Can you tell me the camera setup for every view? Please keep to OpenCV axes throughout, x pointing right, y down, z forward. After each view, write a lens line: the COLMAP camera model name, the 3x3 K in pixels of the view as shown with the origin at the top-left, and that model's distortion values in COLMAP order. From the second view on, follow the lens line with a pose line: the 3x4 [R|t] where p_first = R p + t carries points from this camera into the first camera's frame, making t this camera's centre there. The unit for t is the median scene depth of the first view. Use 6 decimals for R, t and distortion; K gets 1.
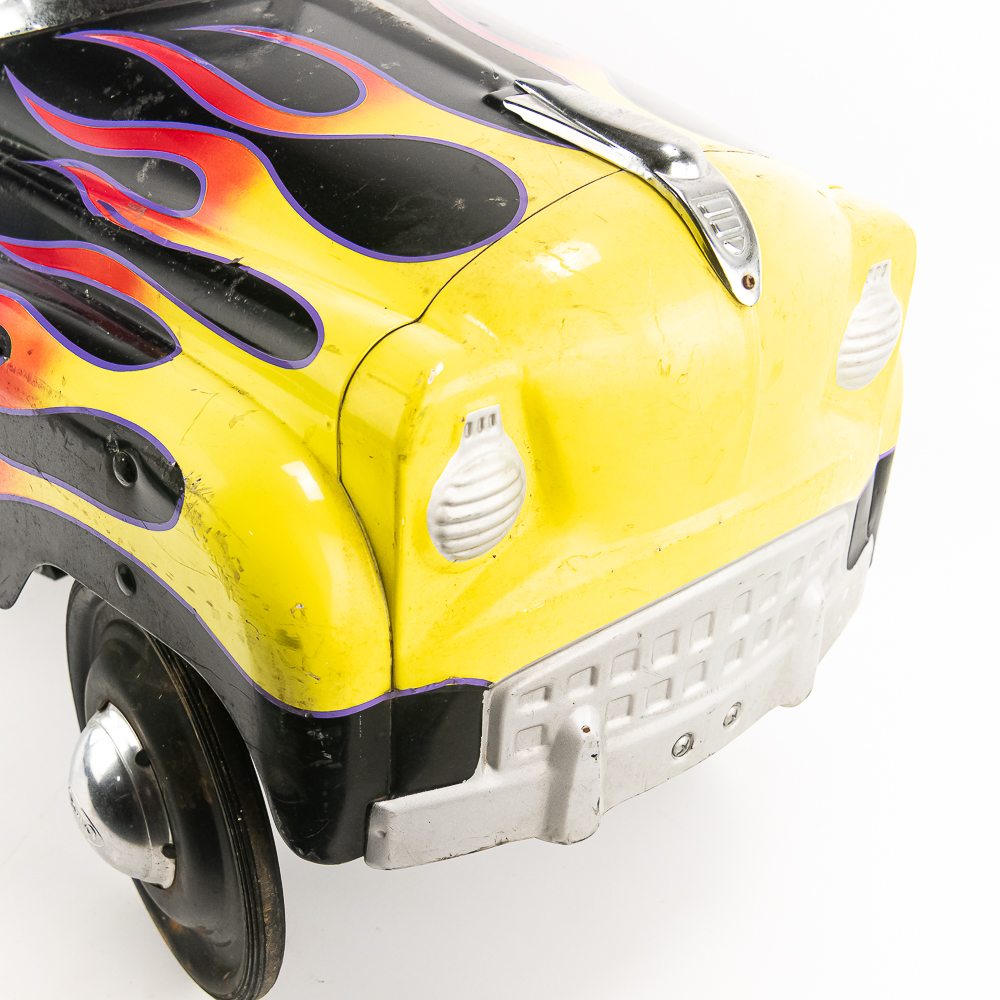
lens RADIAL K [[1668.2, 0, 500.0], [0, 1668.2, 500.0], [0, 0, 1]] dist [-0.003605, 0.128970]
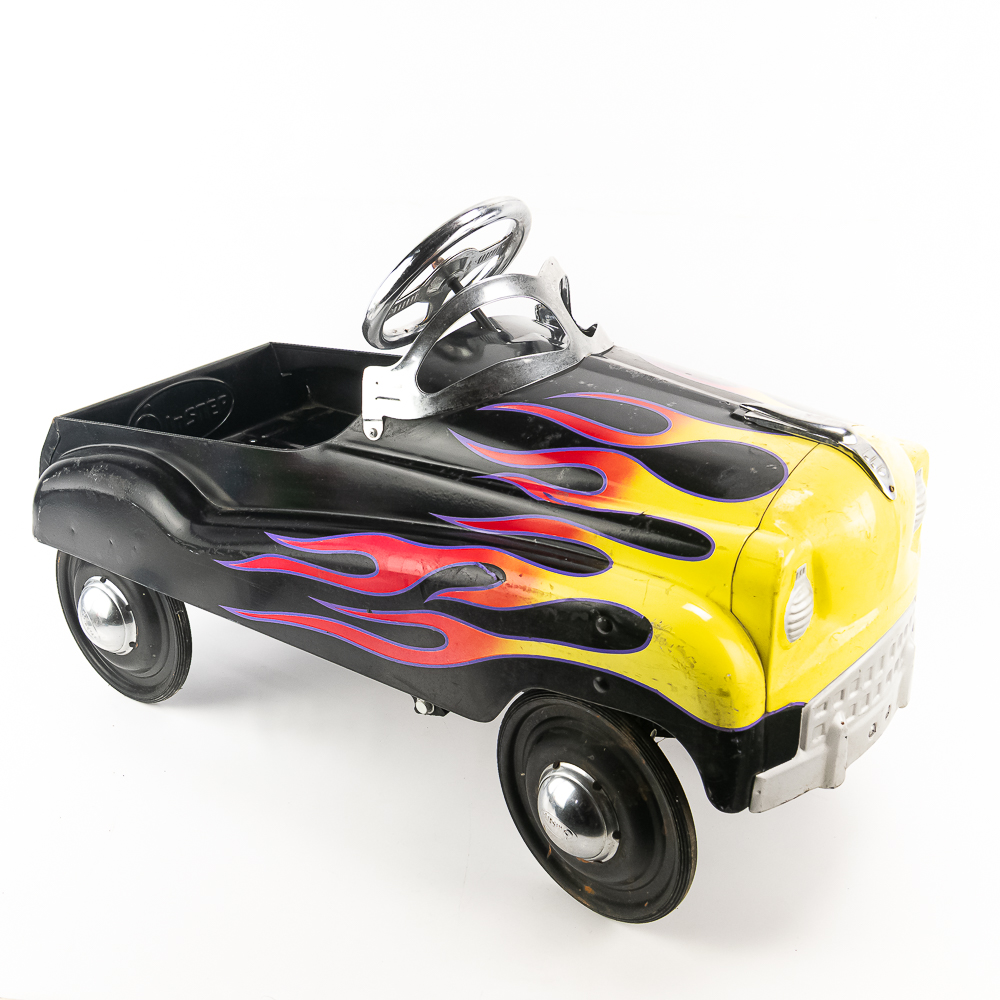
lens RADIAL K [[1420.2, 0, 500.0], [0, 1420.2, 500.0], [0, 0, 1]] dist [0.034080, 0.020709]
pose [[0.976006, -0.135956, 0.170080, -0.603076], [0.156166, 0.981399, -0.111660, 0.004067], [-0.151736, 0.135542, 0.979084, -0.627394]]
